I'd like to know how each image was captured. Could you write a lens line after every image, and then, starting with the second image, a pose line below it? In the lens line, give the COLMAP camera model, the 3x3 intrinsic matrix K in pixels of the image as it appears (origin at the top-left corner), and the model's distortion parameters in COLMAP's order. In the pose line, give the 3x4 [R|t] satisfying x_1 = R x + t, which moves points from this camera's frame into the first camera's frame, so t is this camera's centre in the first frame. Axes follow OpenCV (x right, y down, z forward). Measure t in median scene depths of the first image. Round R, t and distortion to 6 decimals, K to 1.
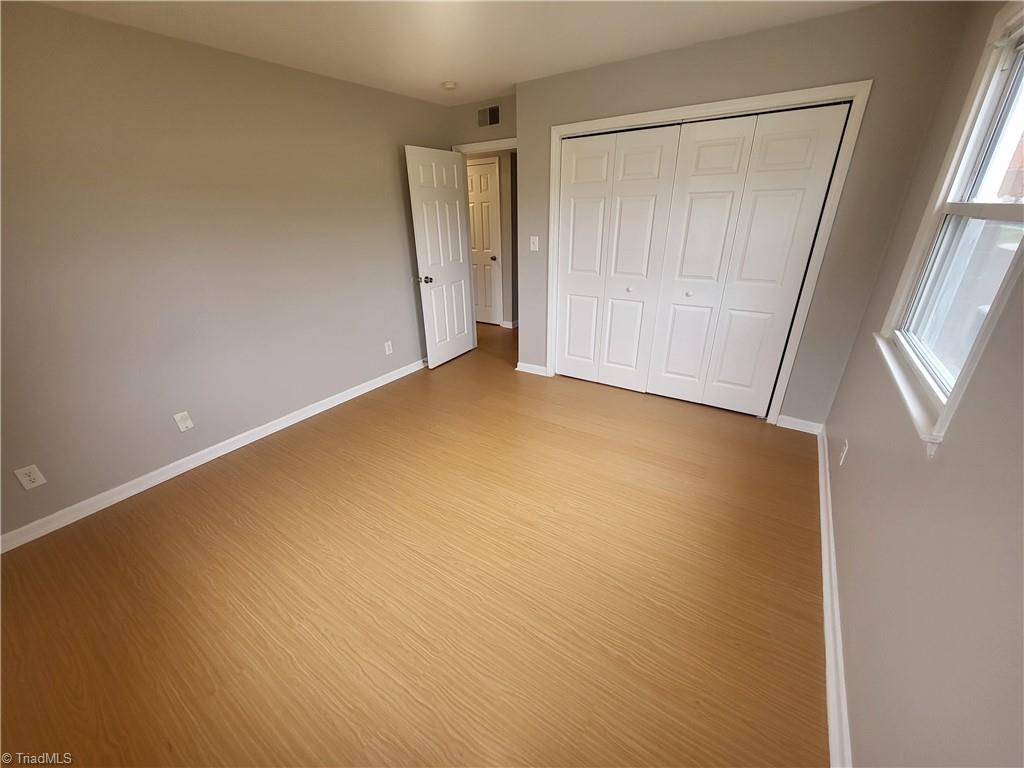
lens RADIAL K [[405.2, 0, 504.3], [0, 405.2, 389.2], [0, 0, 1]] dist [0.000862, -0.000795]
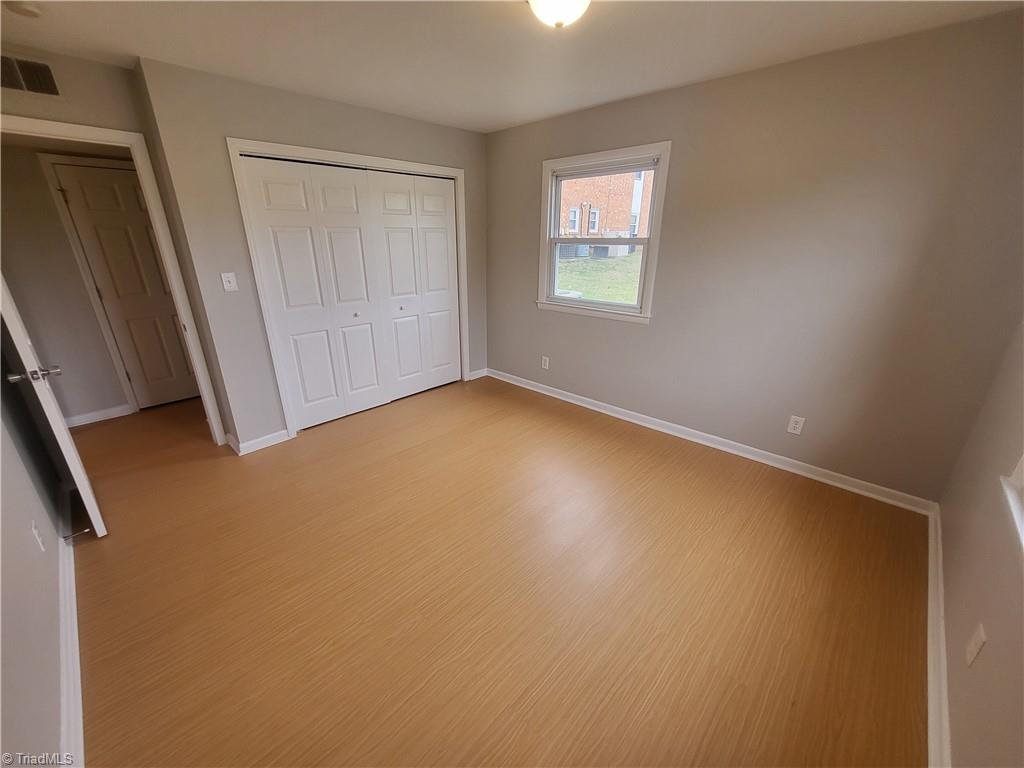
lens RADIAL K [[405.2, 0, 503.1], [0, 405.2, 388.0], [0, 0, 1]] dist [0.000862, -0.000795]
pose [[0.168109, -0.323612, 0.931136, -0.658041], [0.397936, 0.886473, 0.236246, -0.174814], [-0.901880, 0.330817, 0.277801, 0.433403]]
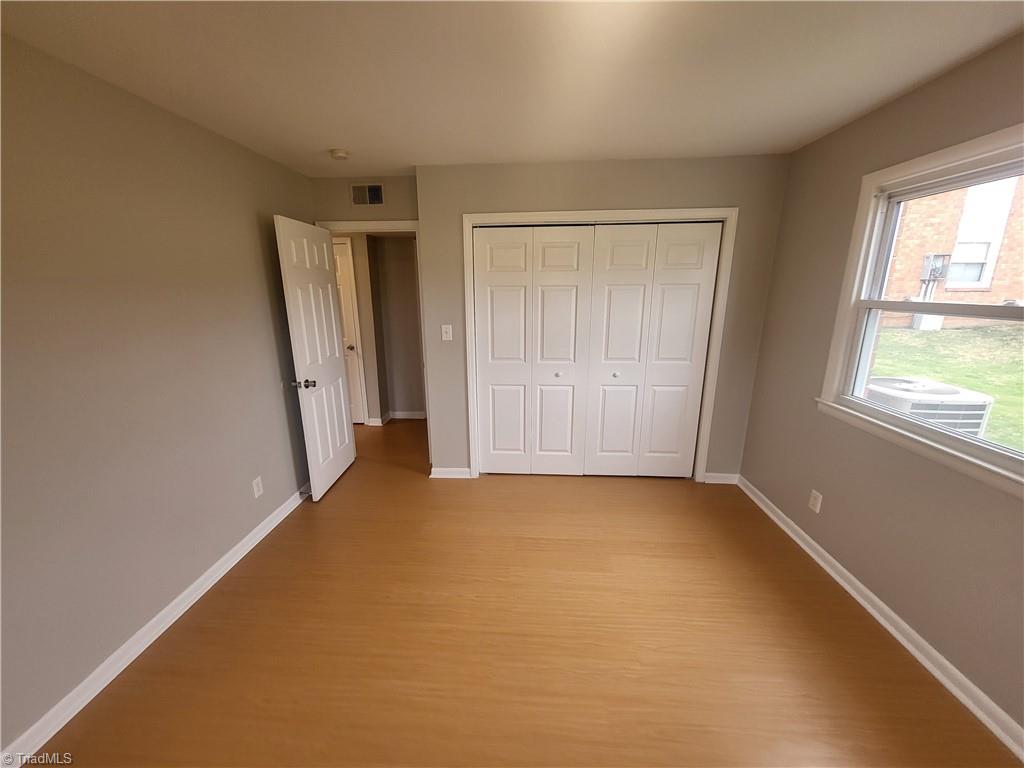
lens RADIAL K [[405.2, 0, 503.1], [0, 405.2, 388.8], [0, 0, 1]] dist [0.000862, -0.000795]
pose [[0.862329, -0.105721, 0.495189, -0.294545], [0.192656, 0.972911, -0.127781, -0.113725], [-0.468265, 0.205590, 0.859337, 0.228502]]
